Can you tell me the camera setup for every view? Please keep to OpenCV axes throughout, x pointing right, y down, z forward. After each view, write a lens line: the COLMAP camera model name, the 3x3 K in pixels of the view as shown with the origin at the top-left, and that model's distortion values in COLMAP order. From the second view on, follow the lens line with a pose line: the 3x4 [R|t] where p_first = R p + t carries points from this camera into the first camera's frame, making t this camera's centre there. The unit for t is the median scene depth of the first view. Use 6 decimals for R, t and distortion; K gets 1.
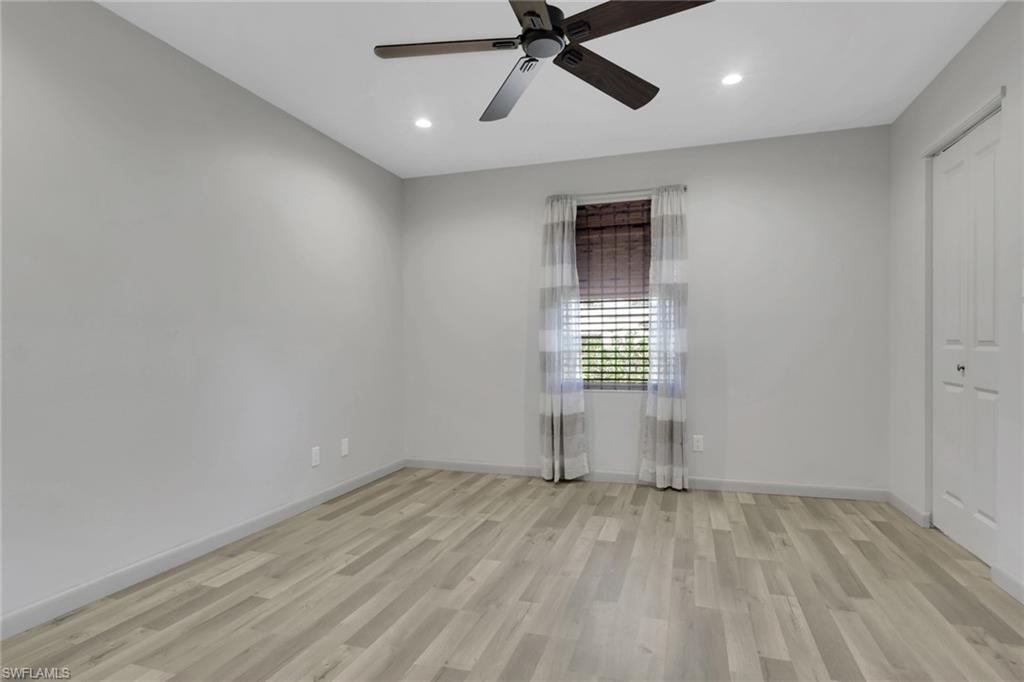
lens RADIAL K [[539.2, 0, 491.3], [0, 539.2, 355.3], [0, 0, 1]] dist [0.004065, 0.000582]
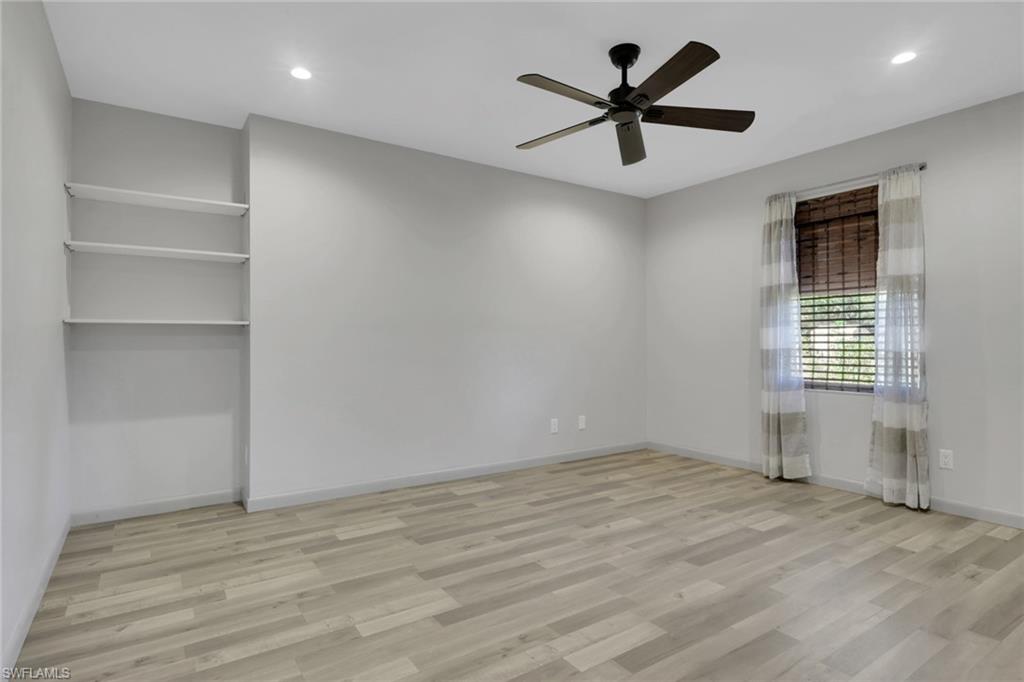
lens RADIAL K [[539.2, 0, 513.5], [0, 539.2, 341.9], [0, 0, 1]] dist [0.004065, 0.000582]
pose [[0.791303, 0.006337, -0.611391, 0.370606], [-0.015016, 0.999846, -0.009071, -0.004642], [0.611239, 0.016359, 0.791277, -0.101553]]
